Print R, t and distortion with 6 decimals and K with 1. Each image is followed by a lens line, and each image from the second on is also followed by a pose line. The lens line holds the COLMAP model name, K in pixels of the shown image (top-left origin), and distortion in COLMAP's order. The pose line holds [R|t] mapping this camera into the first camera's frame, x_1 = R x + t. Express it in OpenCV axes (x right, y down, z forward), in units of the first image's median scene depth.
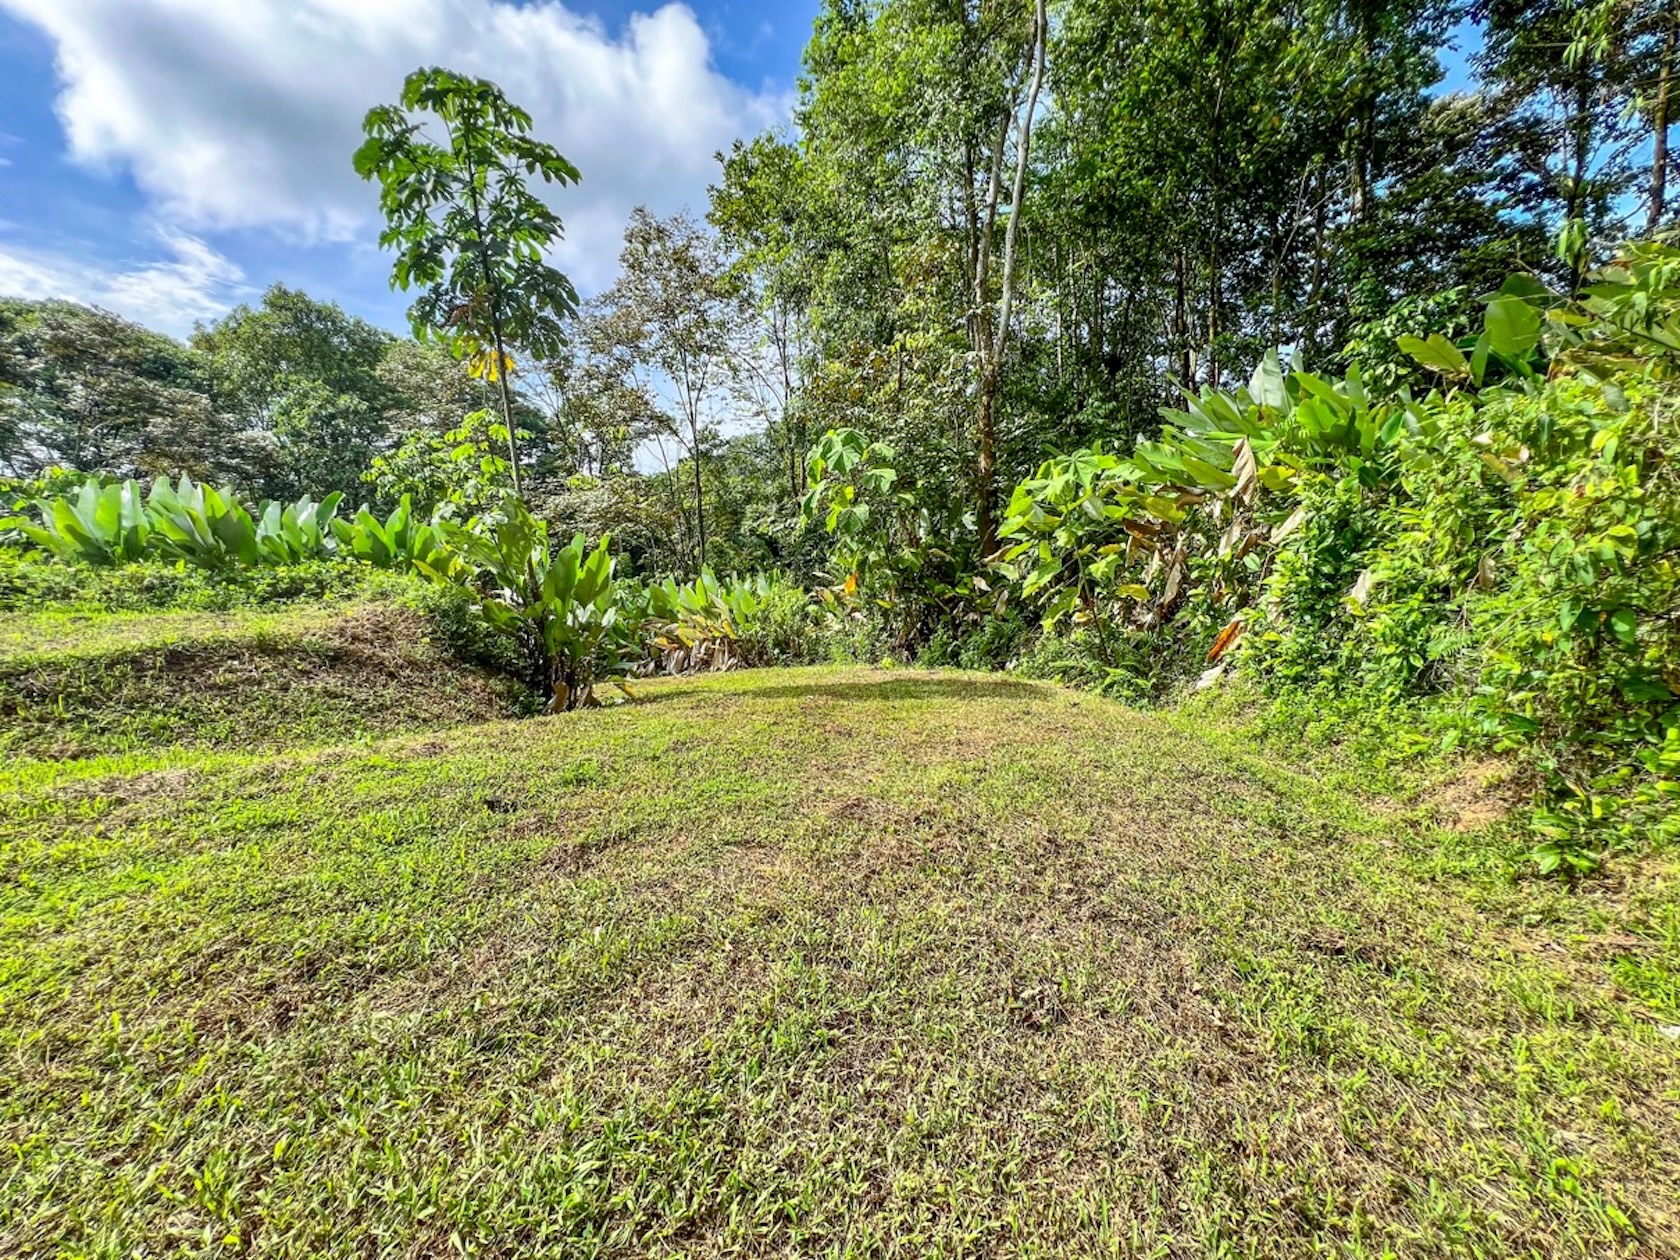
lens RADIAL K [[677.2, 0, 840.1], [0, 677.2, 630.2], [0, 0, 1]] dist [0.001343, 0.000185]
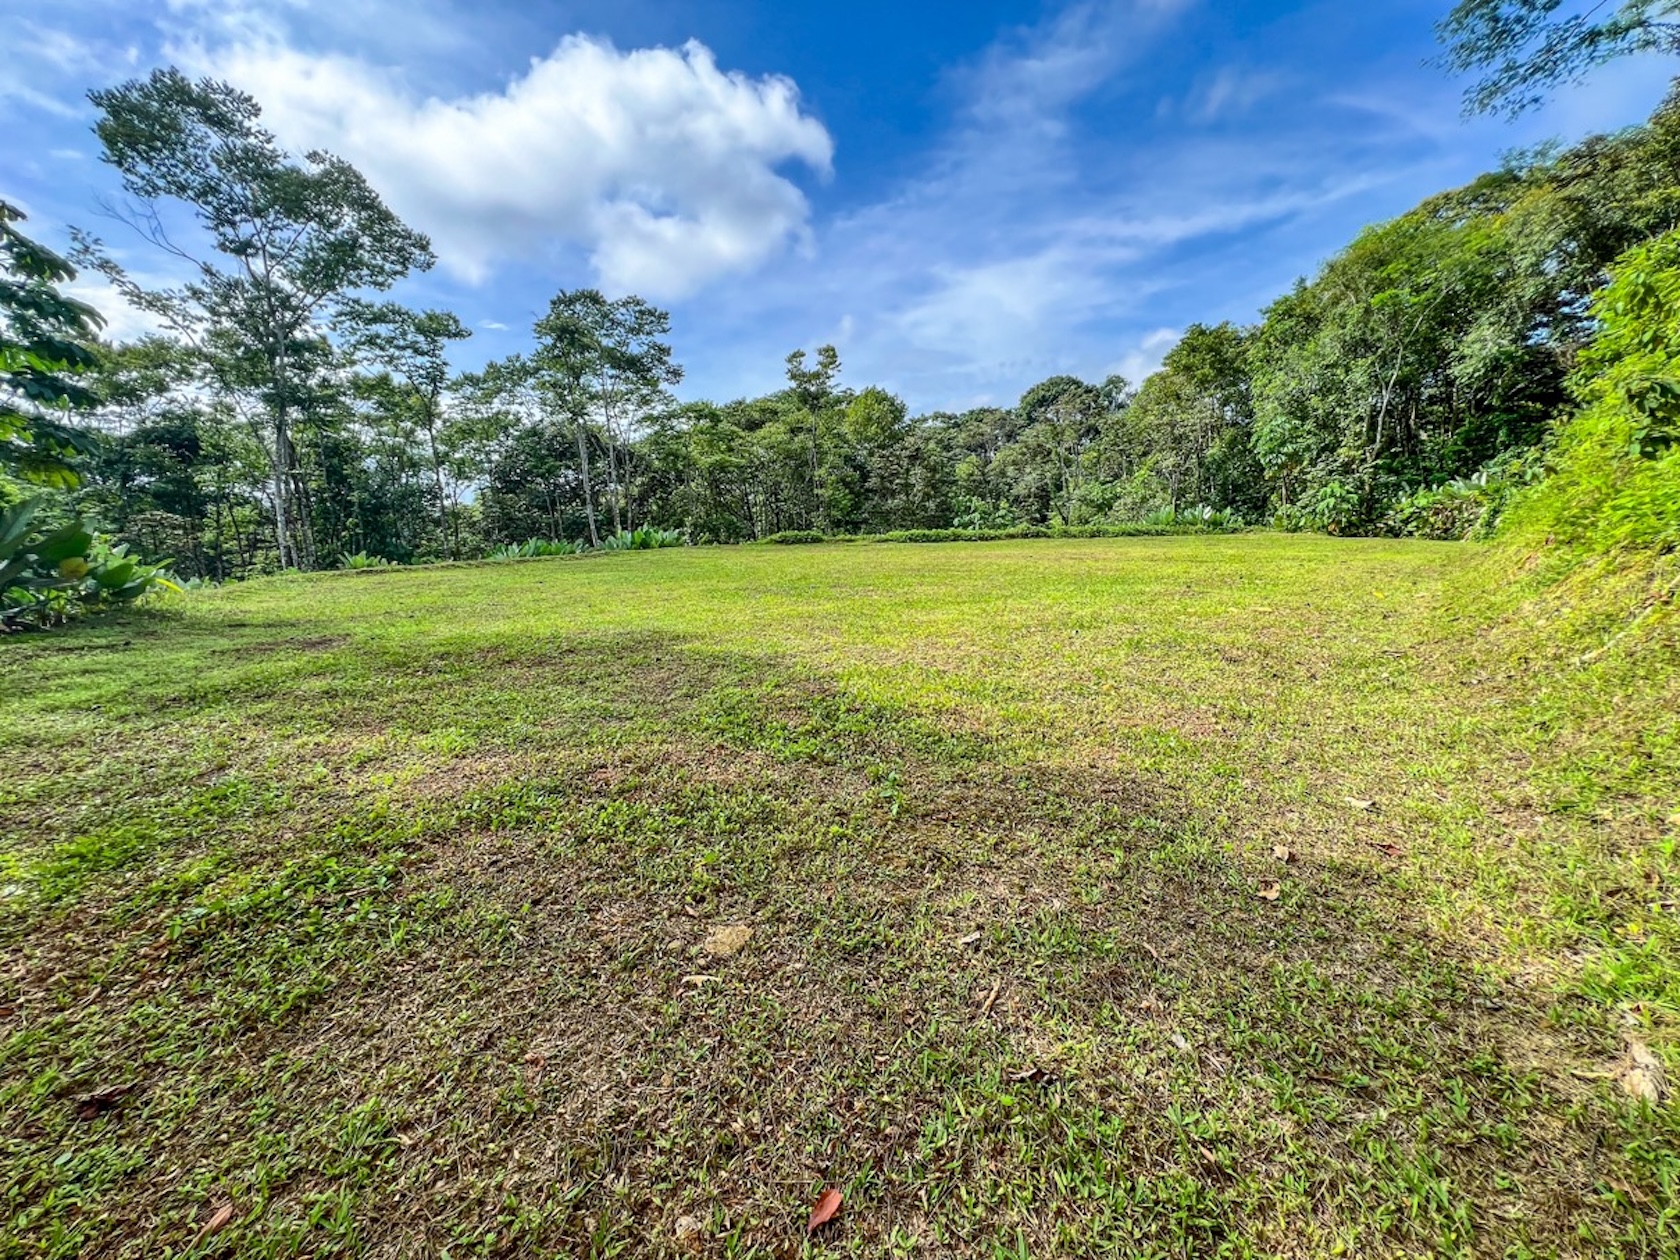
lens RADIAL K [[677.2, 0, 838.4], [0, 677.2, 632.6], [0, 0, 1]] dist [0.001343, 0.000185]
pose [[0.991092, 0.007038, -0.132996, -3.626865], [-0.002543, 0.999421, 0.033936, 0.638654], [0.133158, -0.033295, 0.990535, -4.961657]]
